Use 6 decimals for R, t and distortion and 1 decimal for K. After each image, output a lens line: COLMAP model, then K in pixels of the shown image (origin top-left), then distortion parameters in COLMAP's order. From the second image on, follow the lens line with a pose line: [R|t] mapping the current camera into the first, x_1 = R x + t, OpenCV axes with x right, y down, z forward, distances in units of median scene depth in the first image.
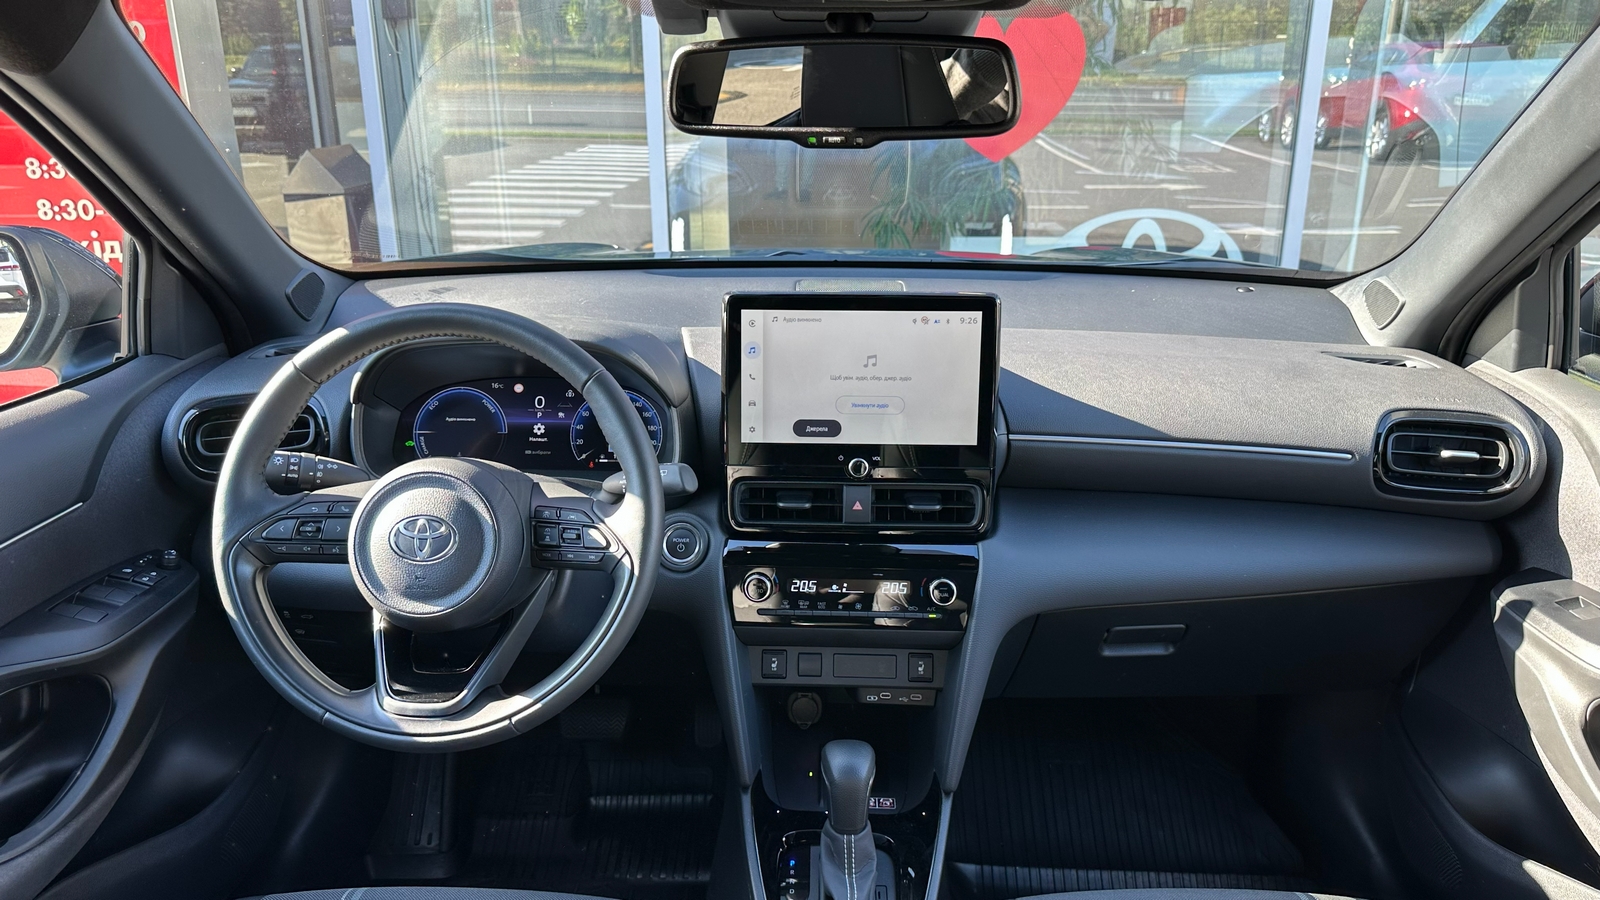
lens RADIAL K [[1099.4, 0, 795.2], [0, 1099.4, 443.8], [0, 0, 1]] dist [0.149730, -0.219374]
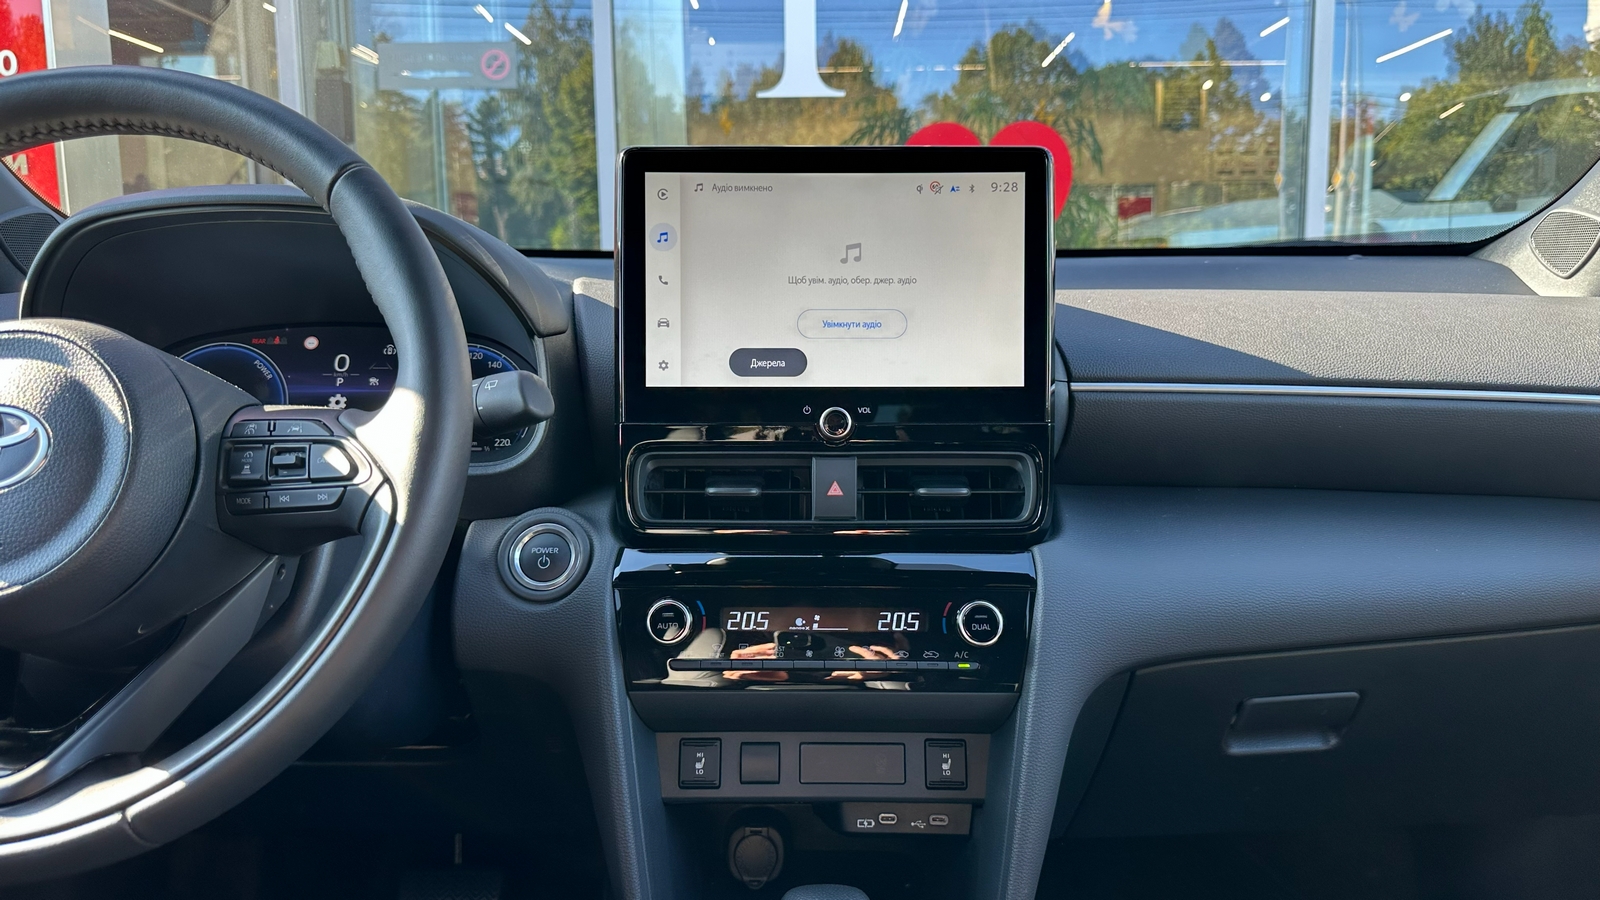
lens RADIAL K [[1111.7, 0, 810.3], [0, 1111.7, 448.6], [0, 0, 1]] dist [0.126245, -0.226798]
pose [[0.999455, -0.008240, 0.031964, 0.023286], [0.013885, 0.983453, -0.180632, 0.148049], [-0.029946, 0.180978, 0.983031, 0.389538]]
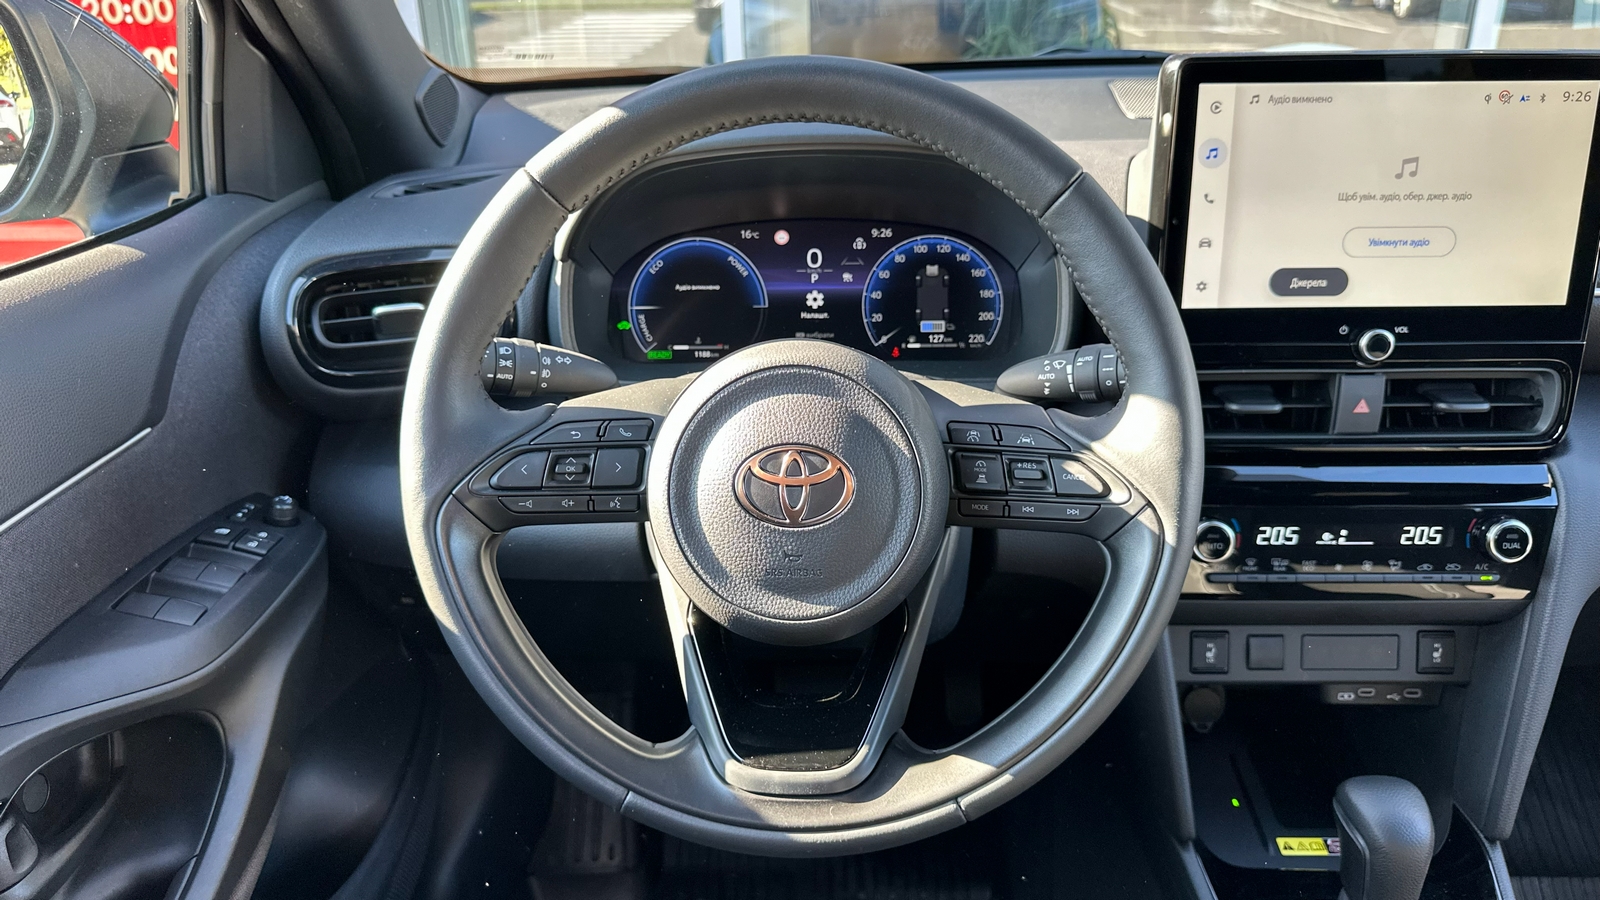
lens RADIAL K [[1122.5, 0, 807.1], [0, 1122.5, 444.3], [0, 0, 1]] dist [0.100996, -0.175213]
pose [[0.999731, -0.022134, 0.006992, -0.266514], [0.021379, 0.995337, 0.094057, 0.010097], [-0.009041, -0.093882, 0.995542, 0.361862]]
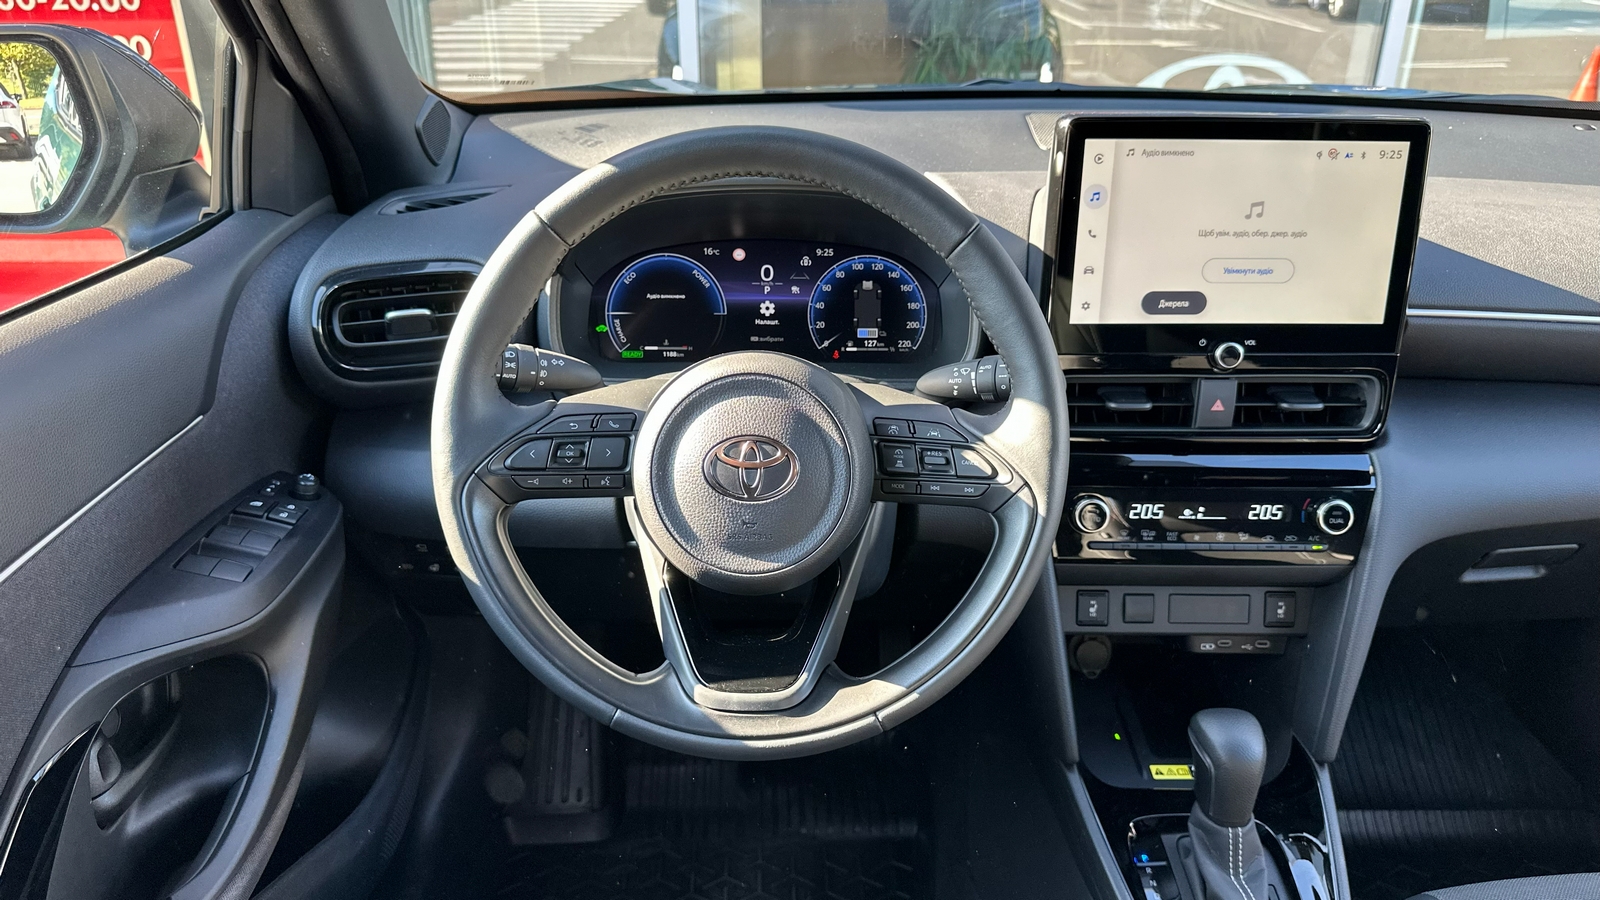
lens RADIAL K [[1111.7, 0, 810.3], [0, 1111.7, 448.6], [0, 0, 1]] dist [0.126245, -0.226798]
pose [[0.998370, -0.015049, 0.055057, -0.269769], [0.008647, 0.993360, 0.114723, -0.005809], [-0.056418, -0.114060, 0.991871, 0.246526]]
